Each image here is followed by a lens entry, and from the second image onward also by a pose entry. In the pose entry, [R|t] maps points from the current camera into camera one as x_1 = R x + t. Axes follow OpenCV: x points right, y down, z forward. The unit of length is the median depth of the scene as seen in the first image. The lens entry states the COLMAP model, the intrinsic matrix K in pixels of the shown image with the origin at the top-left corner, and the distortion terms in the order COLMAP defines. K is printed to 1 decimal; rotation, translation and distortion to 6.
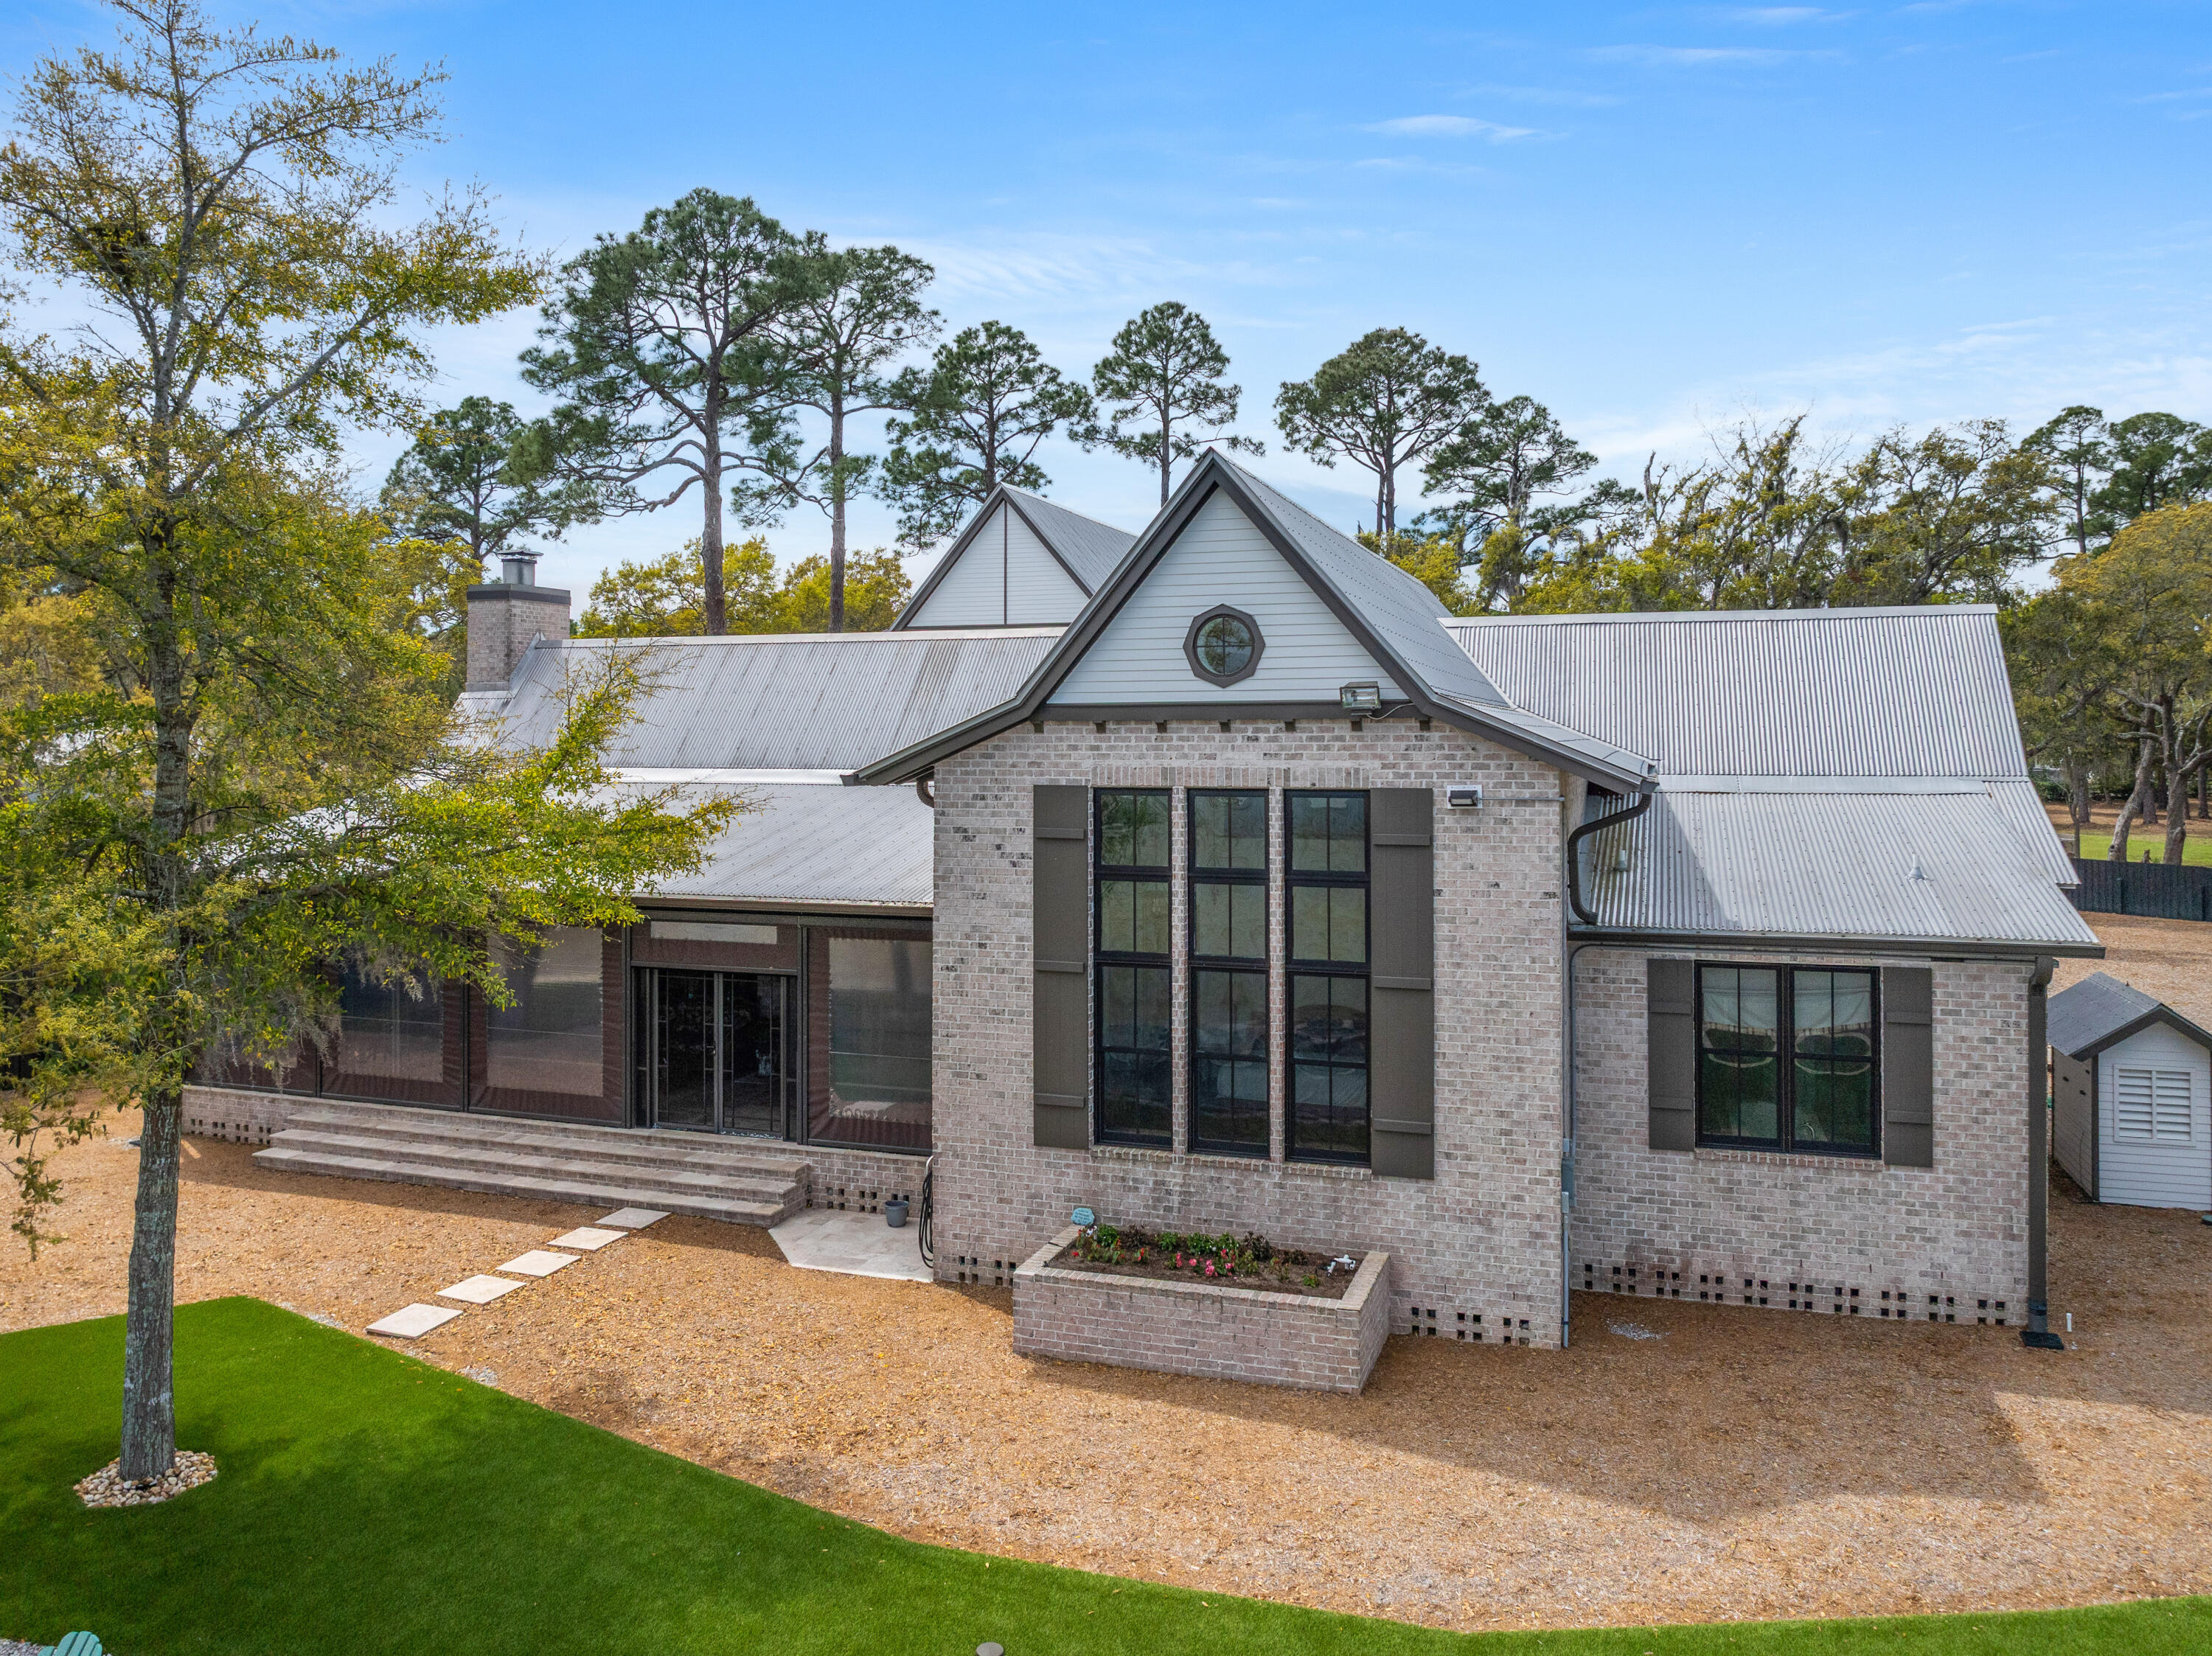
lens RADIAL K [[1583.6, 0, 1090.2], [0, 1583.6, 825.0], [0, 0, 1]] dist [-0.044049, 0.002504]
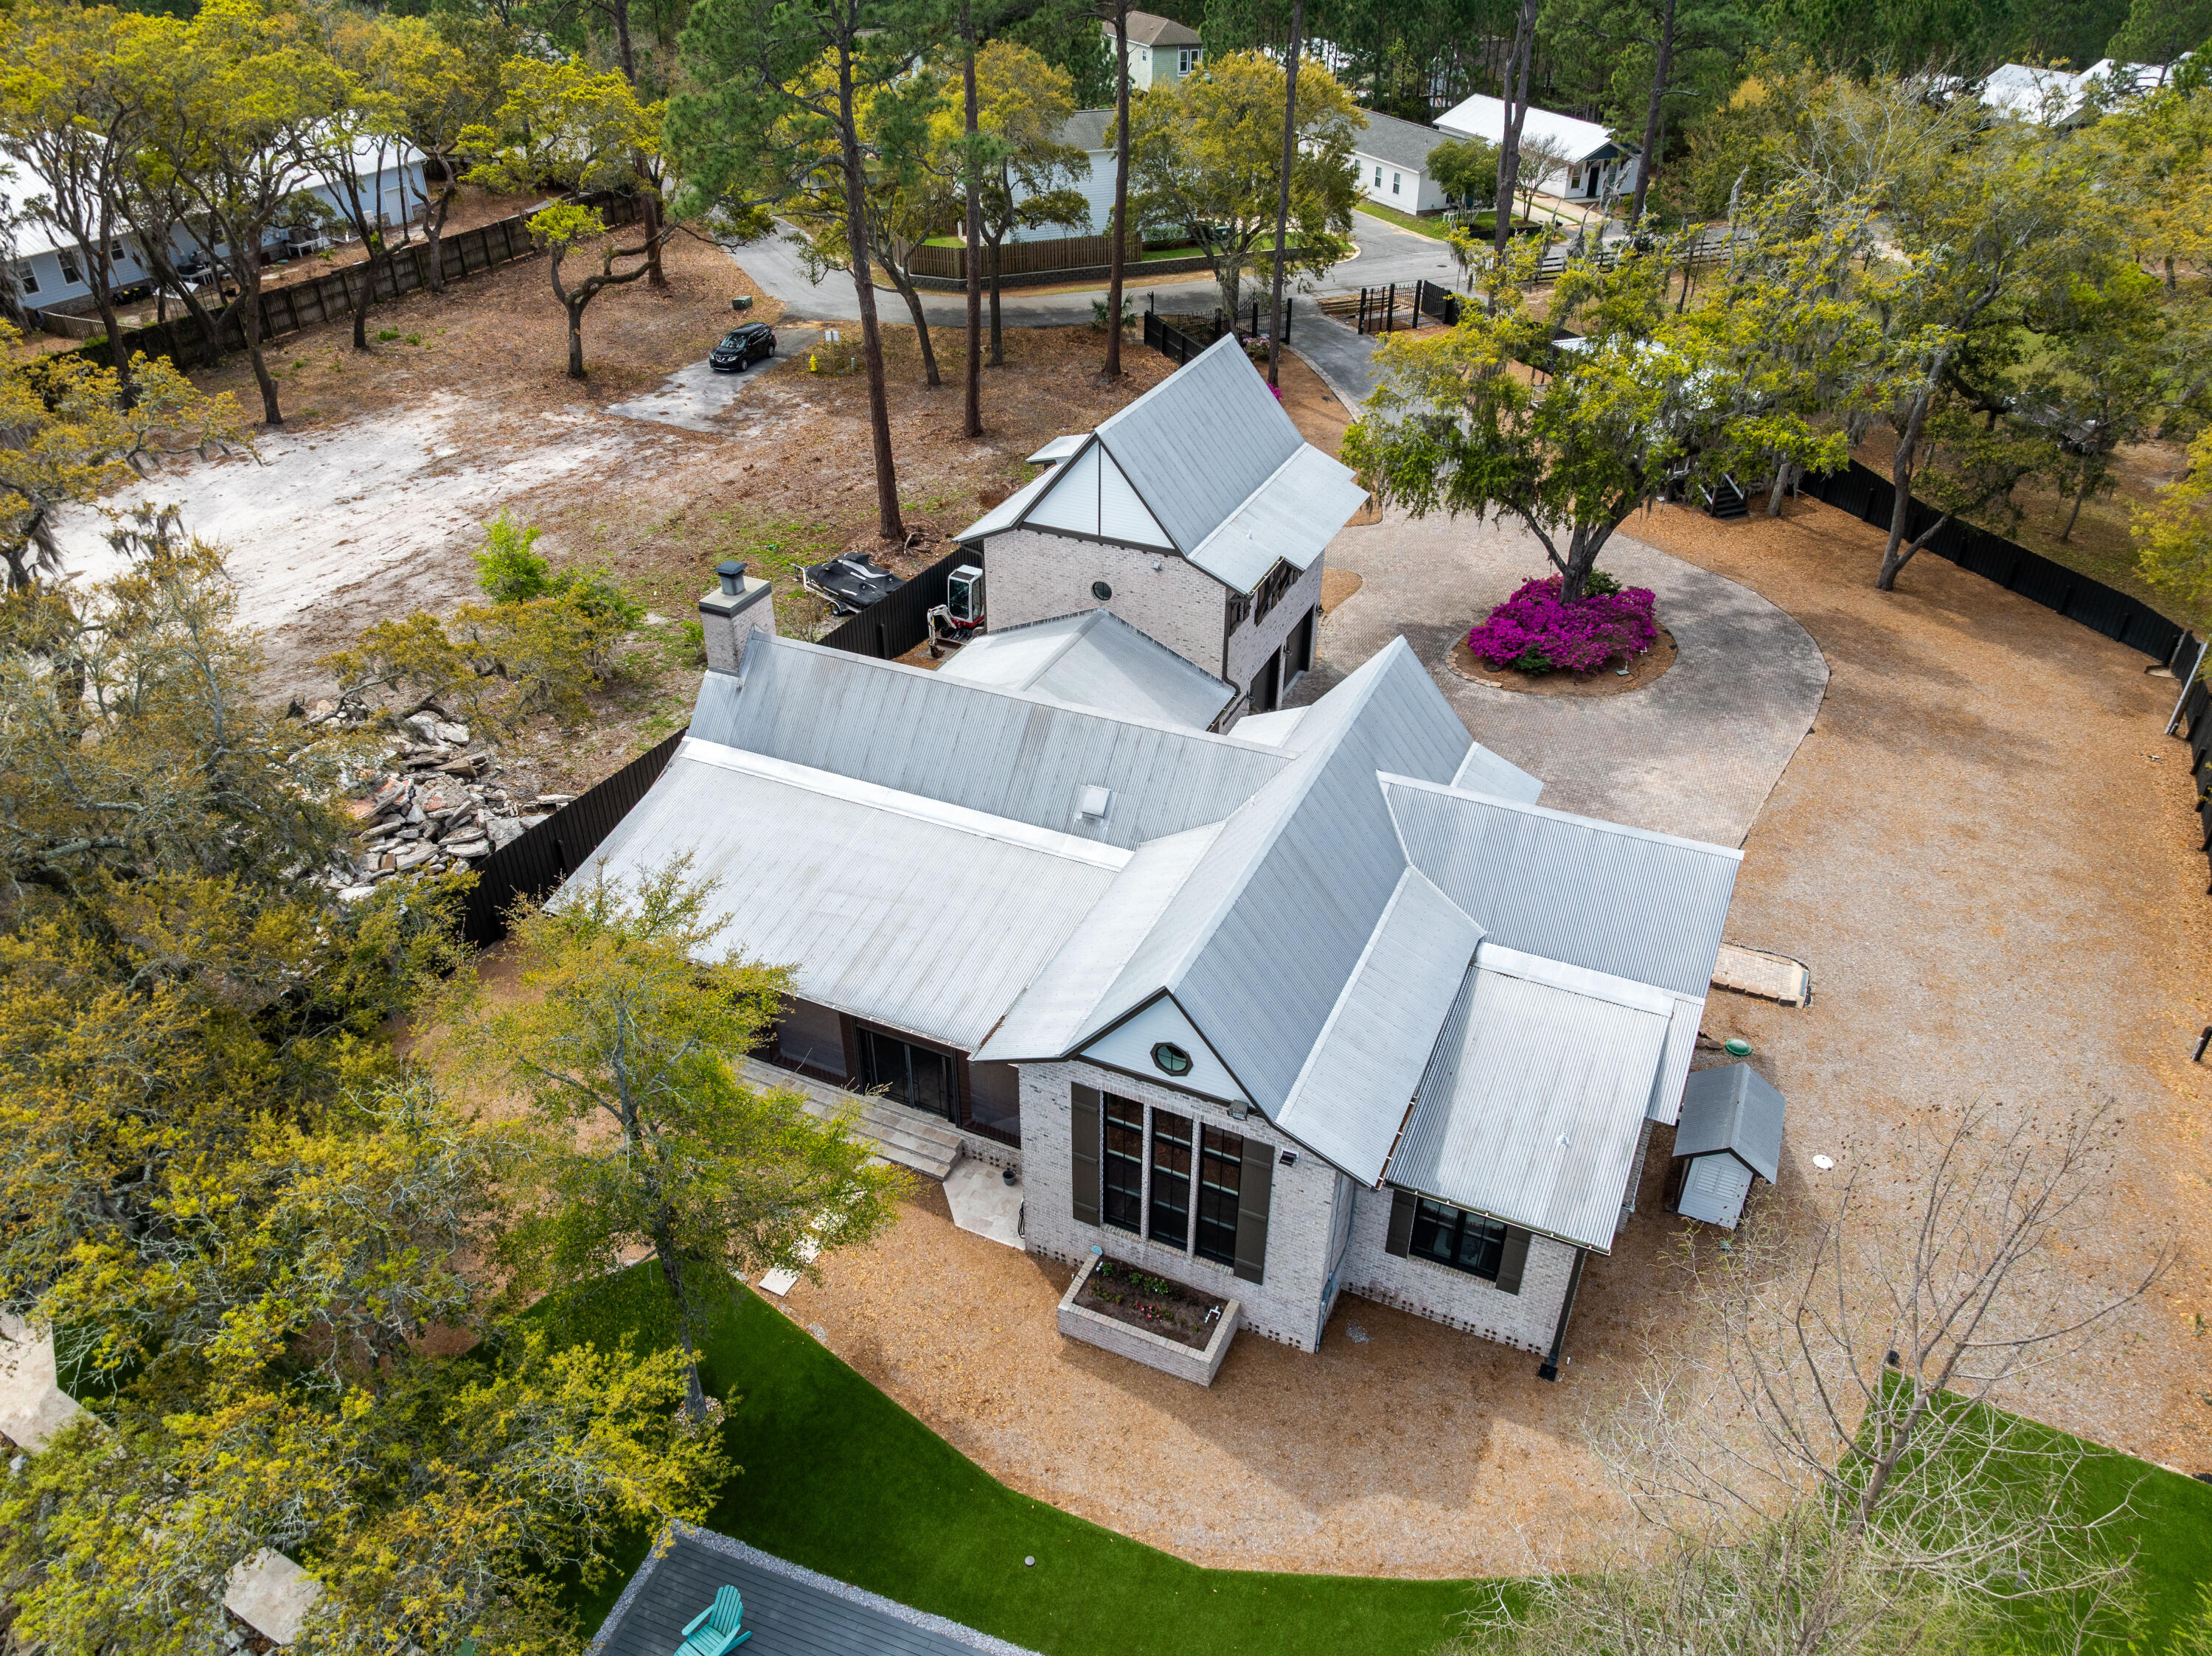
lens RADIAL K [[1546.4, 0, 1106.0], [0, 1546.4, 828.0], [0, 0, 1]] dist [-0.045181, 0.000203]
pose [[0.994927, 0.056187, -0.083441, 0.146163], [0.000047, 0.829215, 0.558930, -1.347986], [0.100595, -0.556099, 0.825006, -0.330638]]
